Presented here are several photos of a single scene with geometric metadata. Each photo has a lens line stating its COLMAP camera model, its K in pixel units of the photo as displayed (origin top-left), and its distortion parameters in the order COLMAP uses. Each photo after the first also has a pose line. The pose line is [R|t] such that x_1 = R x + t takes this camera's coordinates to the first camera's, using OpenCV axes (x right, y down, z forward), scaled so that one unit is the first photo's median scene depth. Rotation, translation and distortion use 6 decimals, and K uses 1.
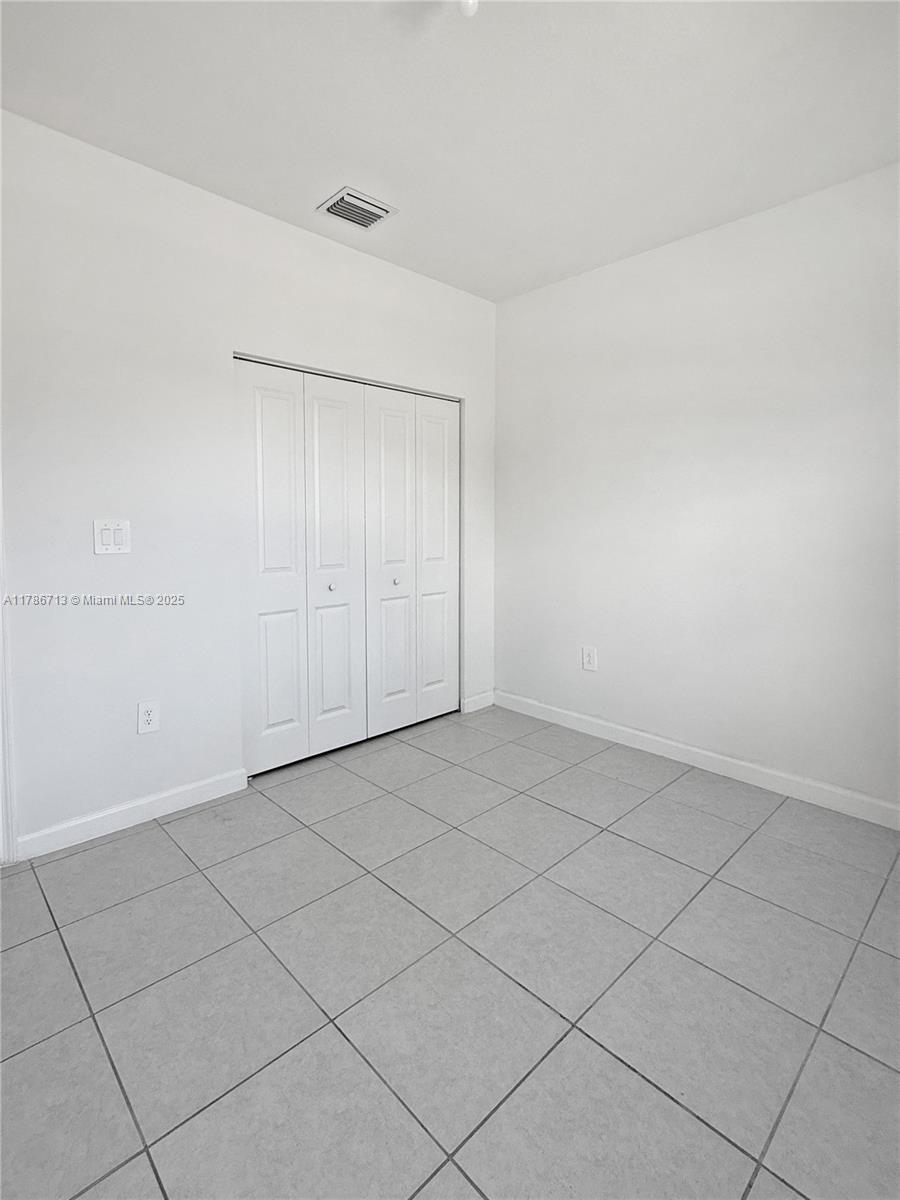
lens RADIAL K [[552.4, 0, 454.7], [0, 552.4, 606.6], [0, 0, 1]] dist [0.001801, -0.001020]
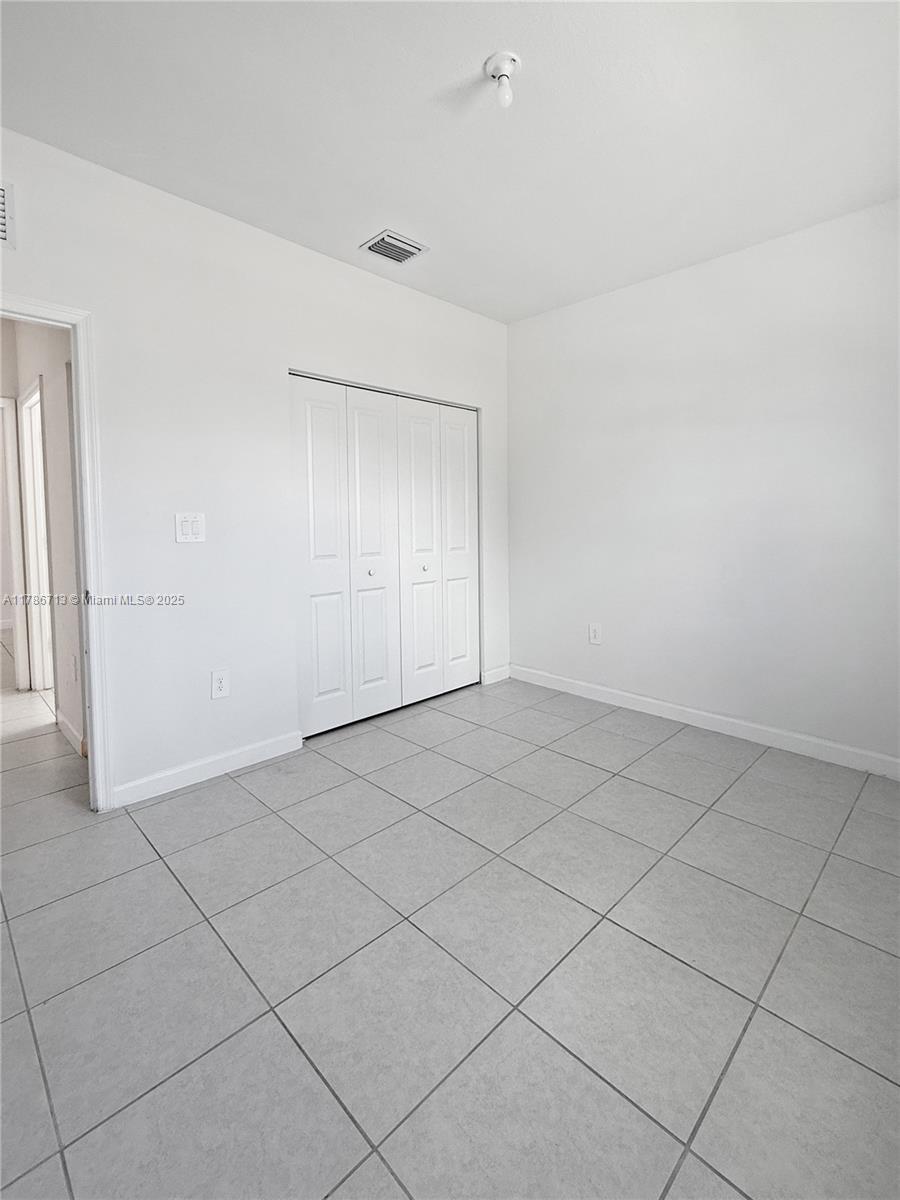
lens RADIAL K [[552.4, 0, 448.1], [0, 552.4, 598.1], [0, 0, 1]] dist [0.001801, -0.001020]
pose [[0.999570, -0.010417, 0.027422, -0.118373], [0.011016, 0.999702, -0.021801, 0.054979], [-0.027187, 0.022094, 0.999386, -0.176435]]
